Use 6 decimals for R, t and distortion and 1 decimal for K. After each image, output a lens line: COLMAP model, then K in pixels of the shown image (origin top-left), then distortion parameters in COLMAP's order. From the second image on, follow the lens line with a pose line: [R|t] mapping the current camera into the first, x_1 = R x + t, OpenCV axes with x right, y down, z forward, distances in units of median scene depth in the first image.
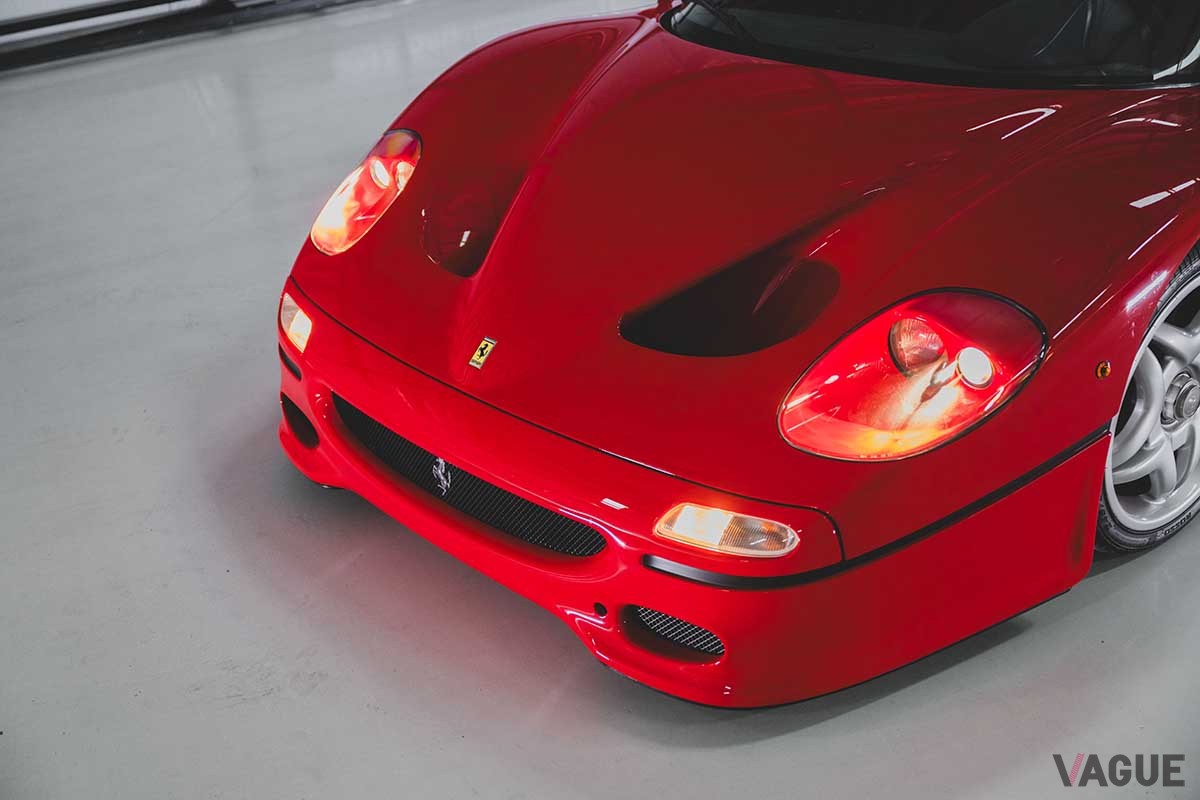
lens RADIAL K [[1393.4, 0, 597.1], [0, 1393.4, 399.8], [0, 0, 1]] dist [-0.006640, 0.000000]
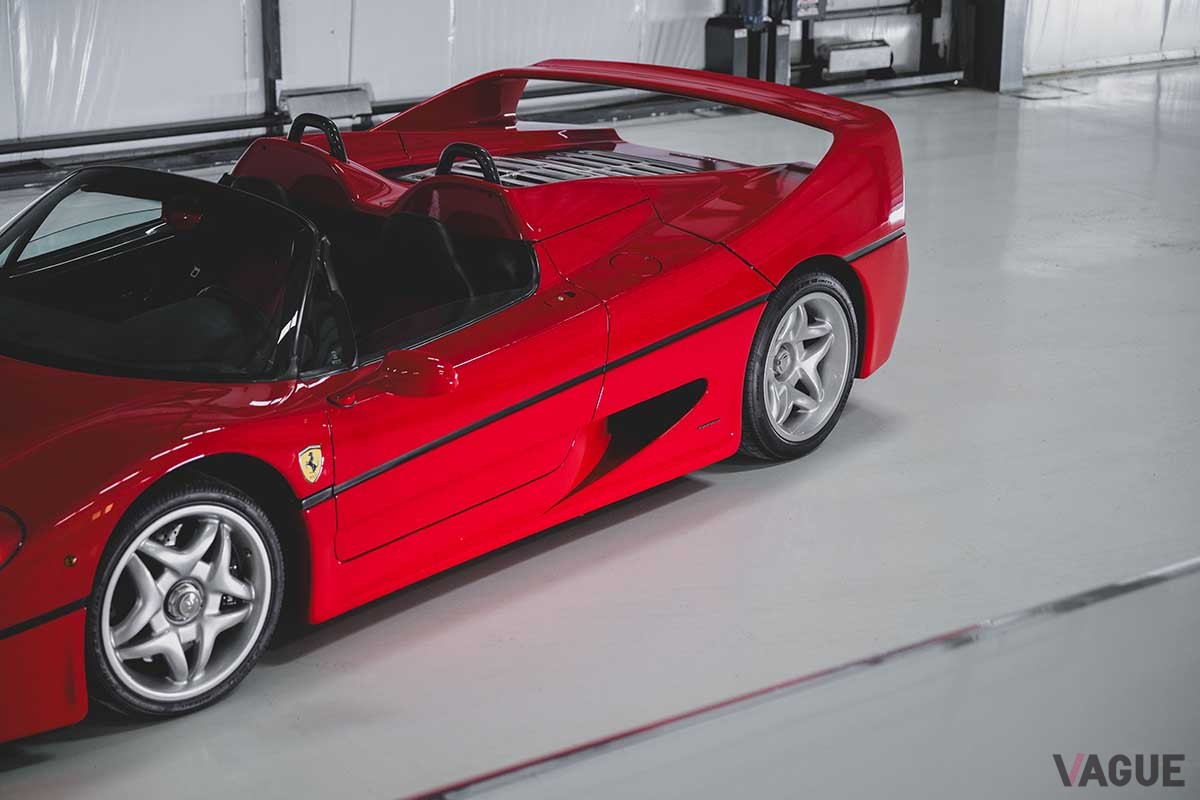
lens RADIAL K [[2265.8, 0, 603.5], [0, 2265.8, 403.8], [0, 0, 1]] dist [-0.010801, 0.000000]
pose [[0.983837, 0.071304, 0.164255, 0.390284], [-0.037803, 0.979330, -0.198707, 0.208767], [-0.175028, 0.189286, 0.966197, -1.133947]]
